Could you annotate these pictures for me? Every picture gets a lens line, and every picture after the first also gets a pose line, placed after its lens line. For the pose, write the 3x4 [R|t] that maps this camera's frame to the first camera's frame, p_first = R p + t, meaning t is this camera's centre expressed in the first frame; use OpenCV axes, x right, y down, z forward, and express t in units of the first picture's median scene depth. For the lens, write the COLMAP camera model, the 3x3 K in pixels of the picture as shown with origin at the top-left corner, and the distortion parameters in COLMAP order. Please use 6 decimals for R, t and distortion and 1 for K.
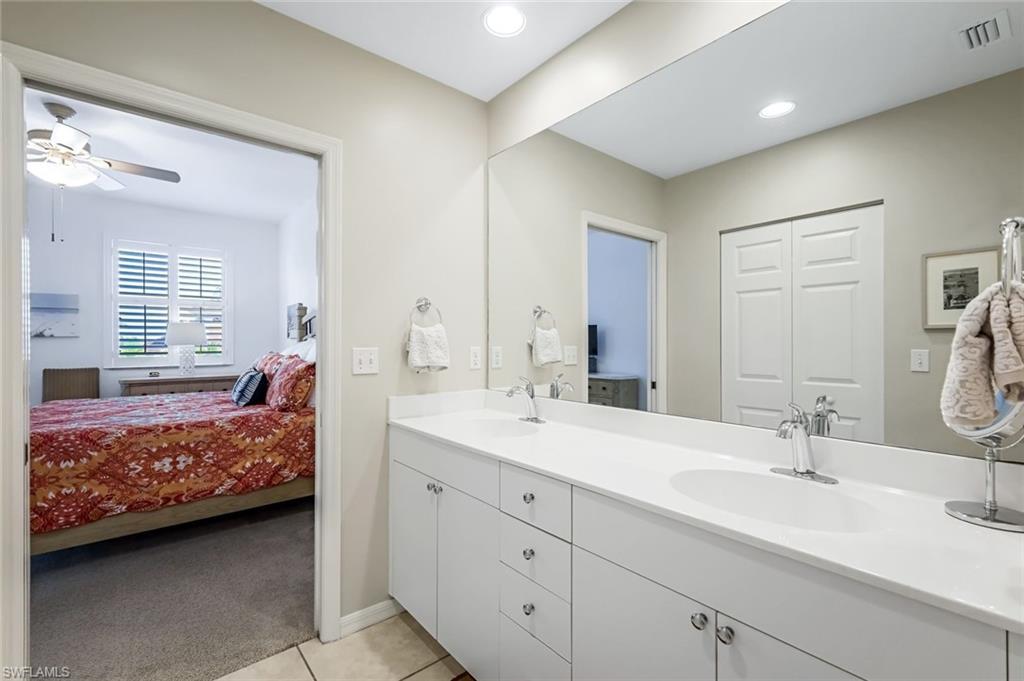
lens RADIAL K [[441.2, 0, 513.8], [0, 441.2, 345.3], [0, 0, 1]] dist [0.001297, 0.000182]
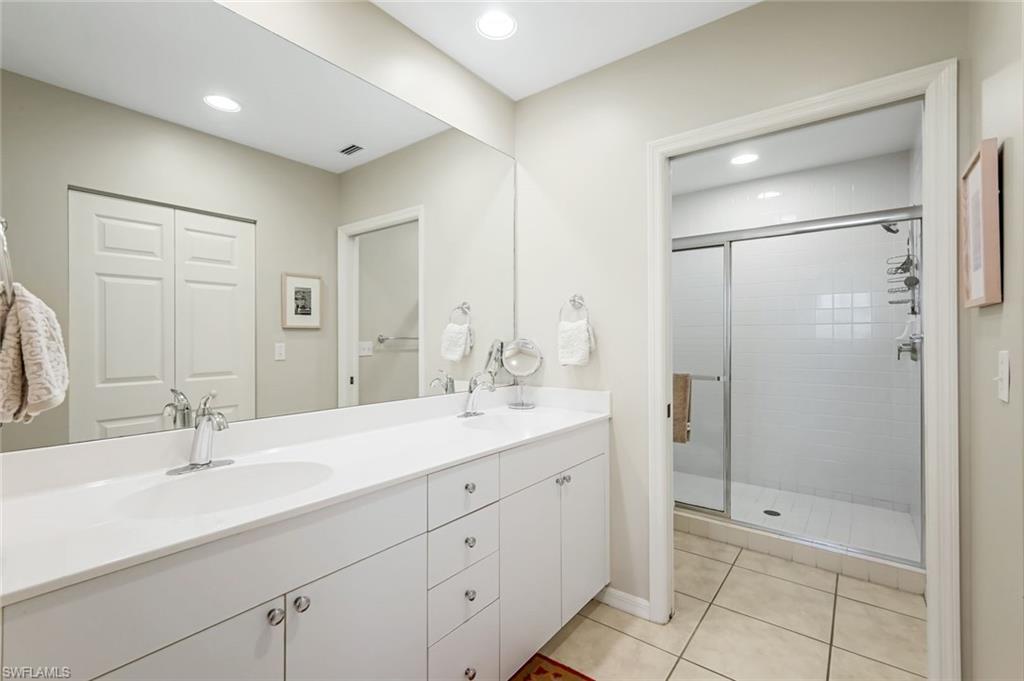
lens RADIAL K [[447.1, 0, 512.0], [0, 447.1, 340.5], [0, 0, 1]] dist [0.004938, 0.000480]
pose [[-0.201089, -0.006658, 0.979550, -0.544174], [0.008037, 0.999932, 0.008447, -0.005147], [-0.979540, 0.009571, -0.201022, 0.594671]]
